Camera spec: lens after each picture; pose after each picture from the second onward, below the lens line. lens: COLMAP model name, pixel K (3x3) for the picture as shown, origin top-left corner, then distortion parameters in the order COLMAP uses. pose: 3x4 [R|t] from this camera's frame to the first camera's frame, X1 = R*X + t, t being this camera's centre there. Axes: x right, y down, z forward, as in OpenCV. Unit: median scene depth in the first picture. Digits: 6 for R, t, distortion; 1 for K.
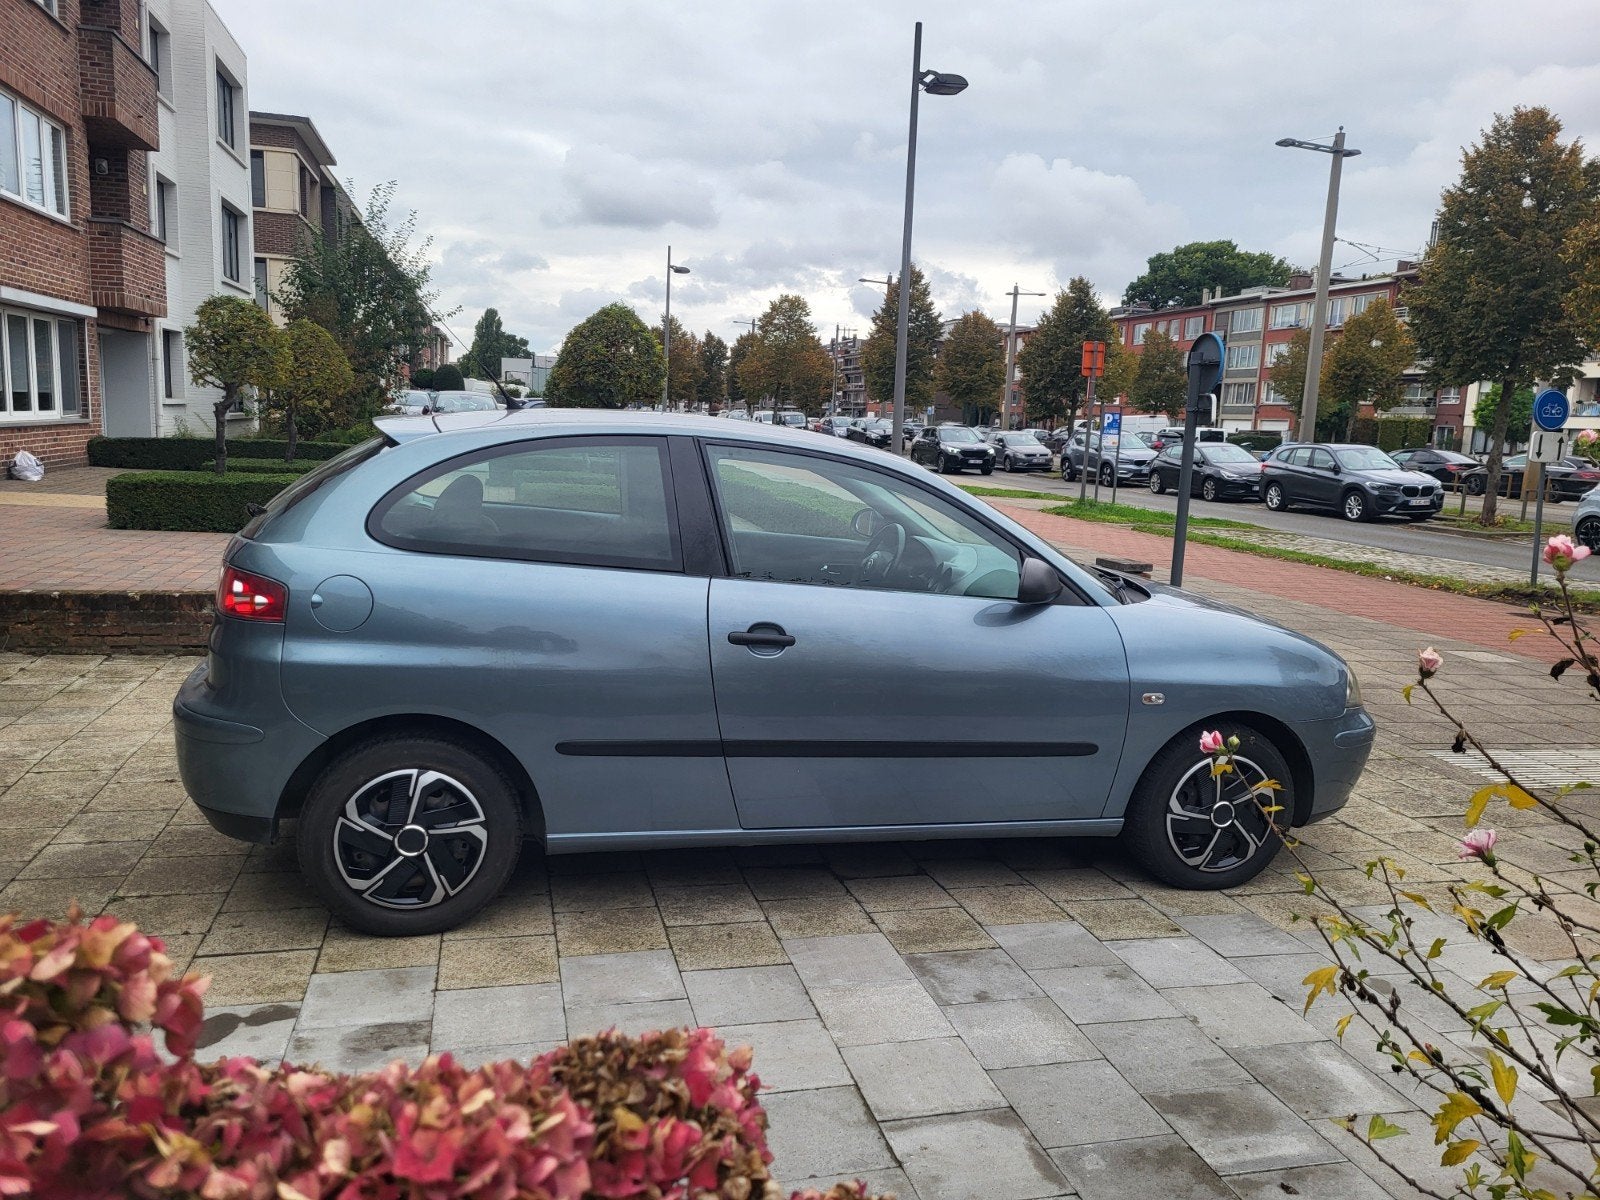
lens RADIAL K [[1221.7, 0, 797.6], [0, 1221.7, 606.9], [0, 0, 1]] dist [0.028849, -0.008767]
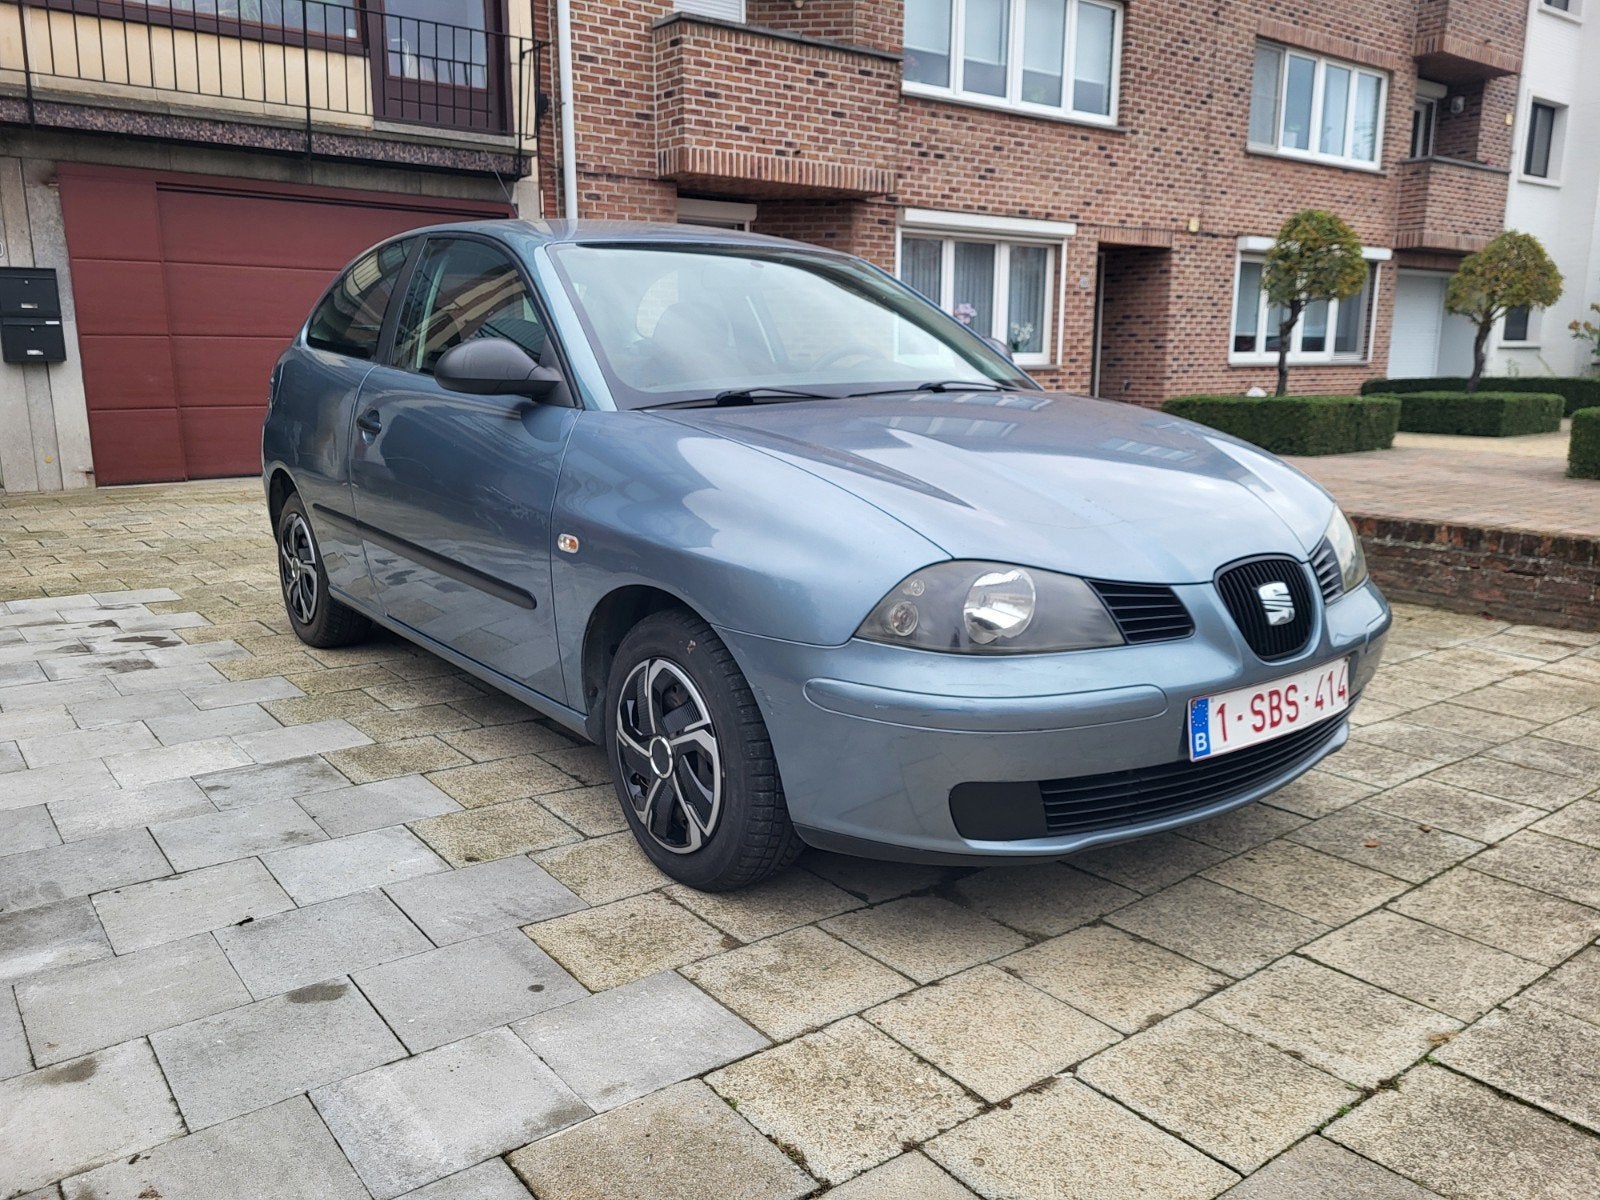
lens RADIAL K [[1221.7, 0, 797.0], [0, 1221.7, 592.1], [0, 0, 1]] dist [0.028849, -0.008767]
pose [[0.393870, 0.134341, -0.909296, 0.947907], [-0.126836, 0.987742, 0.090991, 0.022374], [0.910373, 0.079493, 0.406081, 0.824668]]
